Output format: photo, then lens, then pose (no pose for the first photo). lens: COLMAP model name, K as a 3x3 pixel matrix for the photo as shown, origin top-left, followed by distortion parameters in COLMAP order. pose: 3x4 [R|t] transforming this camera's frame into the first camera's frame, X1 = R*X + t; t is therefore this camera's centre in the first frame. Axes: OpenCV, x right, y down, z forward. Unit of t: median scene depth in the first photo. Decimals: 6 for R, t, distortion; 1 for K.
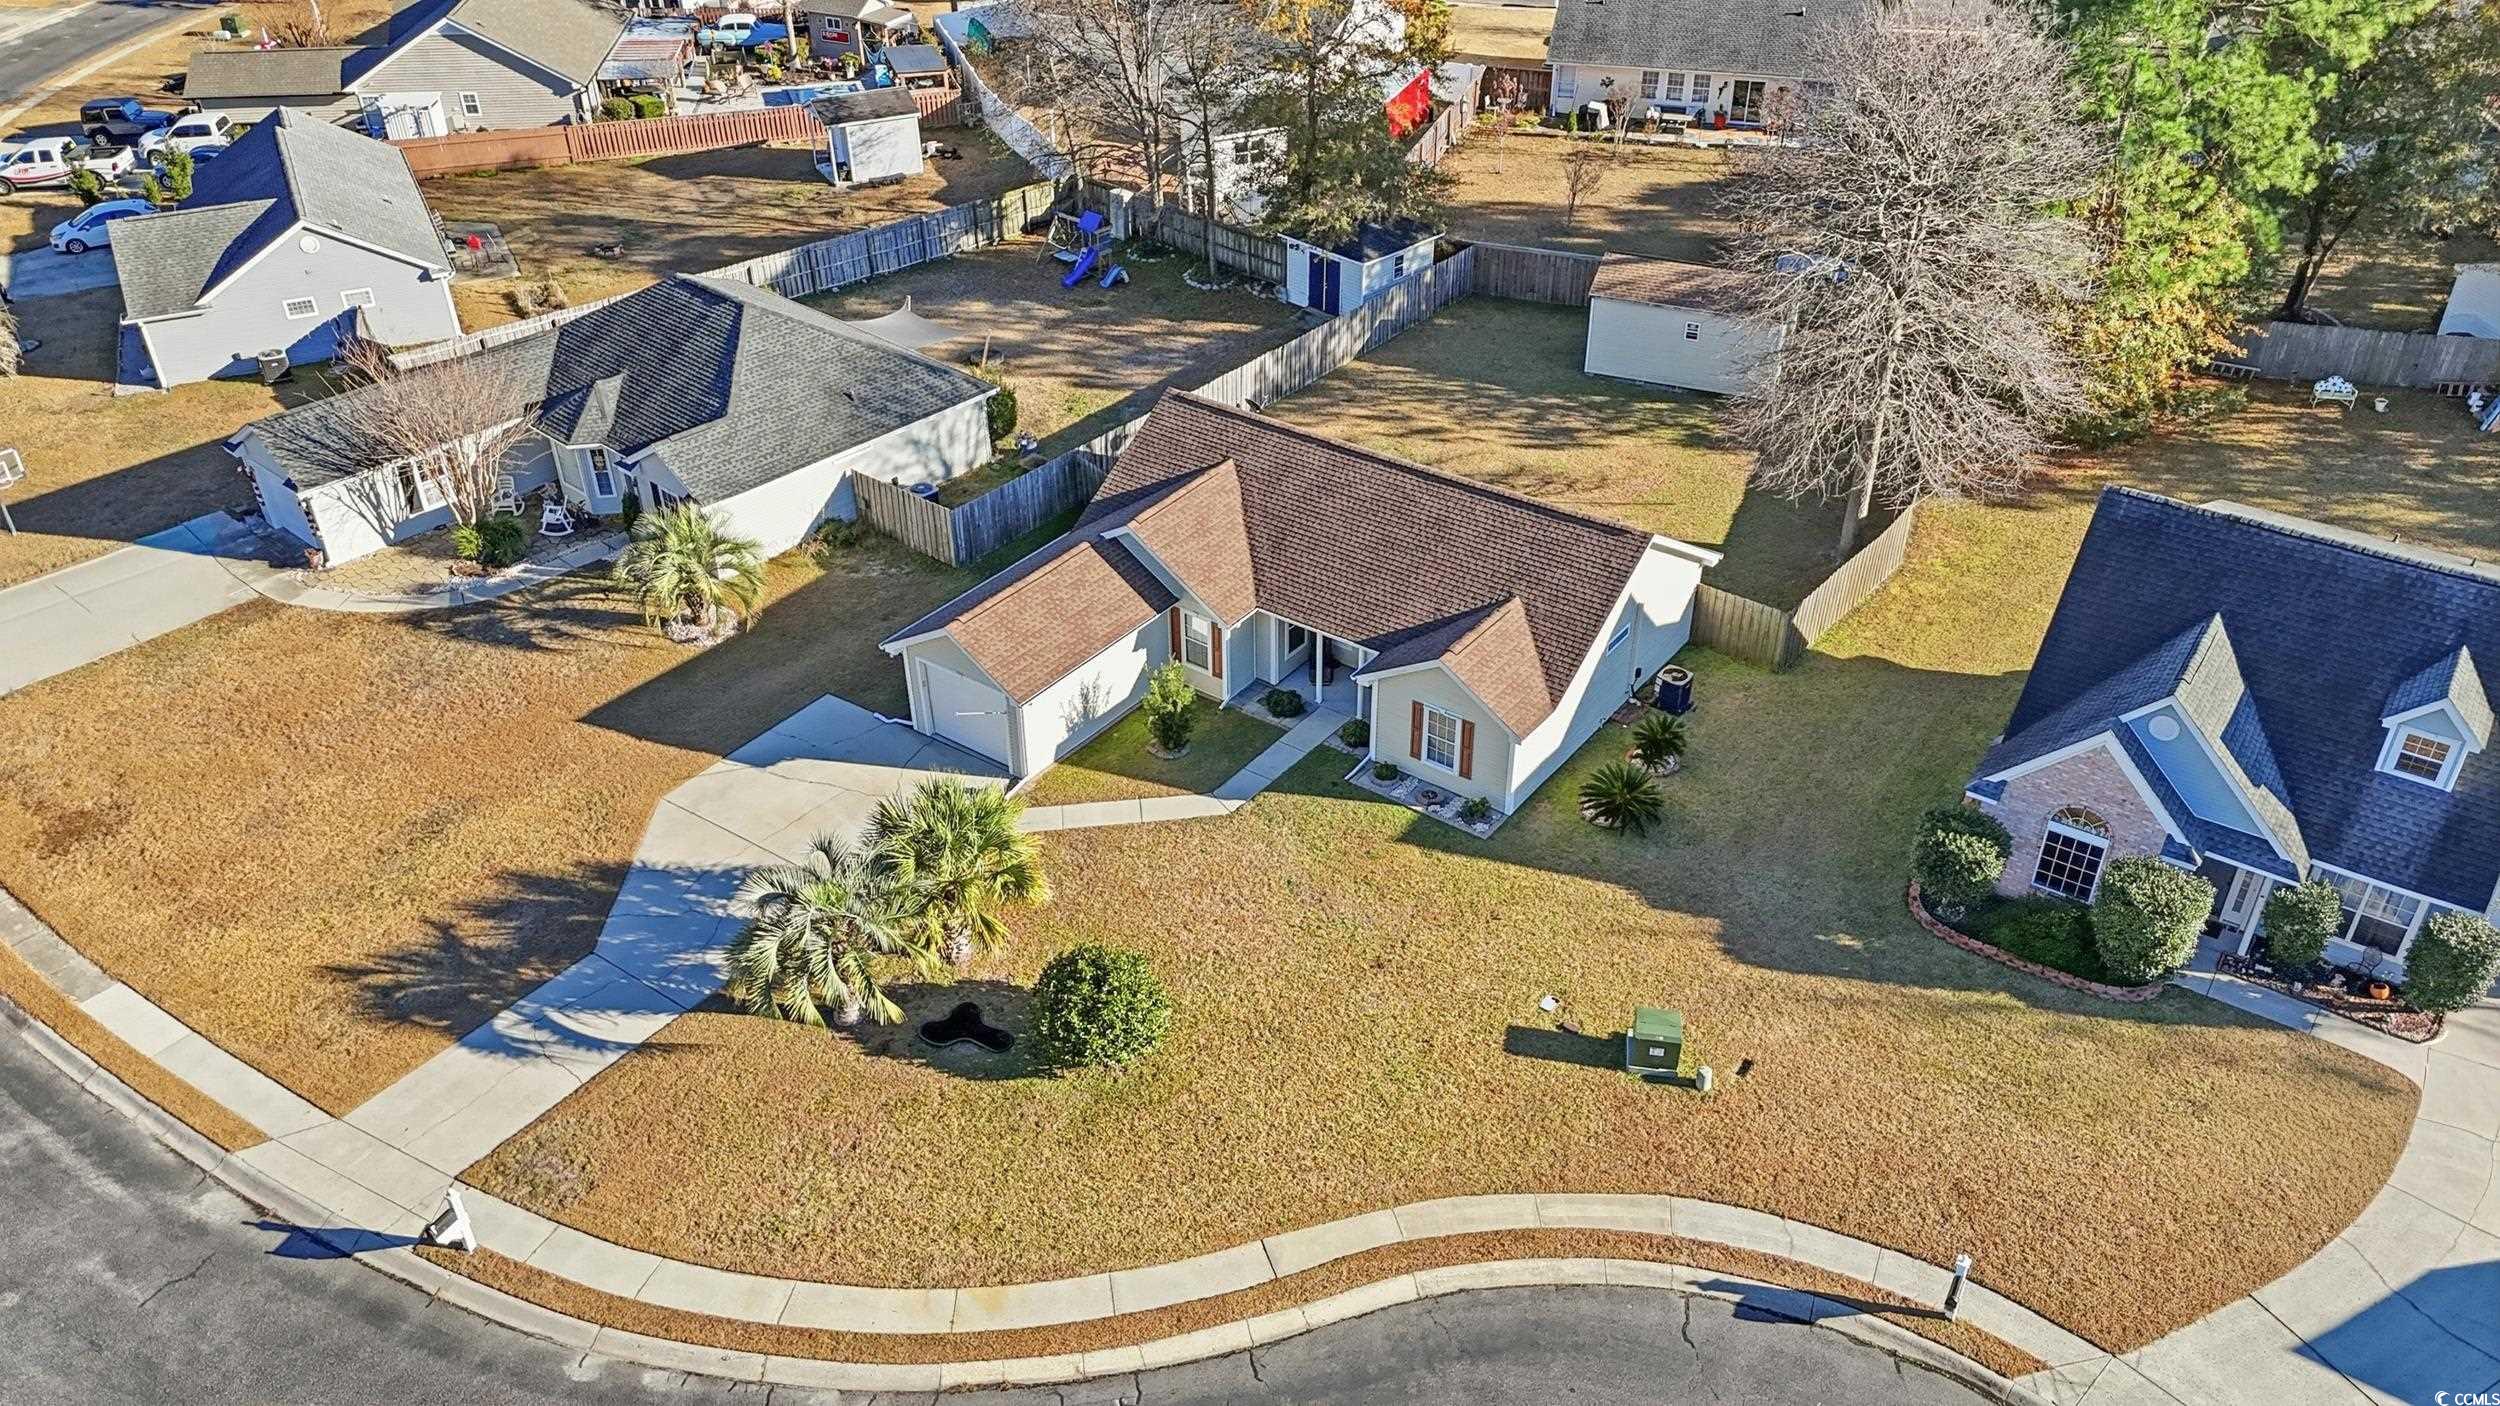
lens RADIAL K [[1702.6, 0, 1250.0], [0, 1702.6, 703.0], [0, 0, 1]] dist [0.036604, -0.004691]
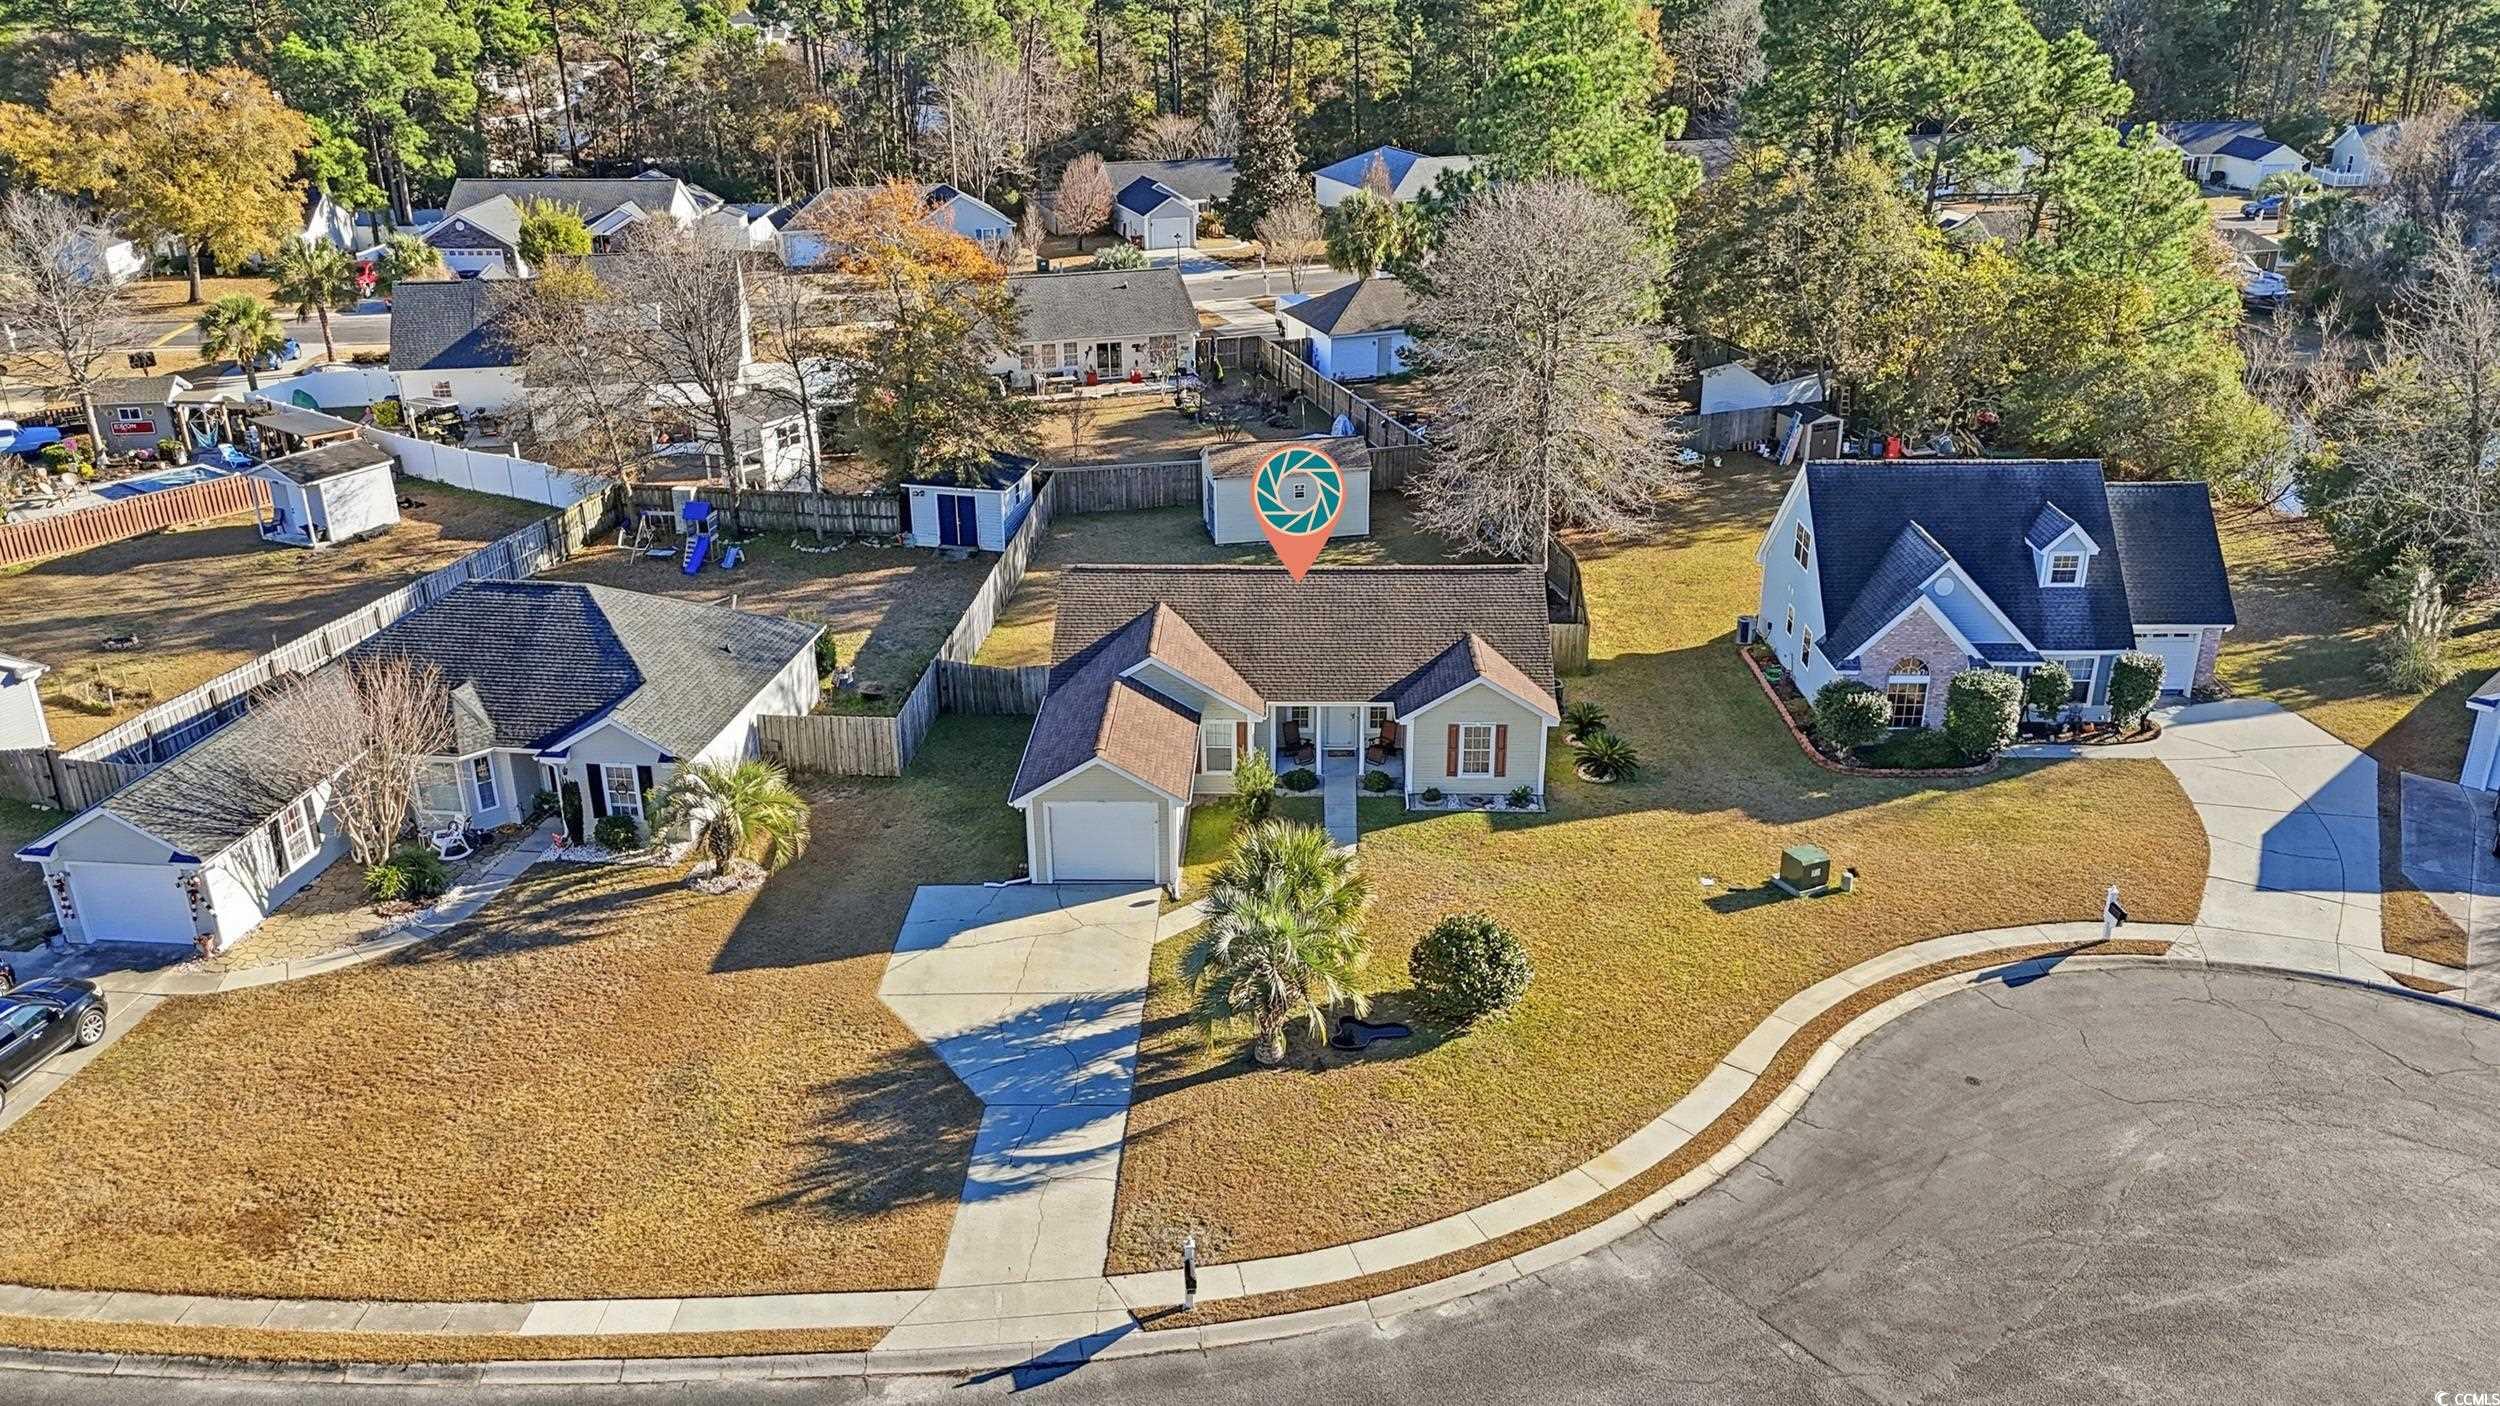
lens RADIAL K [[1702.6, 0, 1250.0], [0, 1702.6, 703.0], [0, 0, 1]] dist [0.036604, -0.004691]
pose [[0.846874, -0.225033, 0.481835, -0.700793], [0.311964, 0.944001, -0.107430, 0.080787], [-0.430677, 0.241295, 0.869652, 0.003883]]
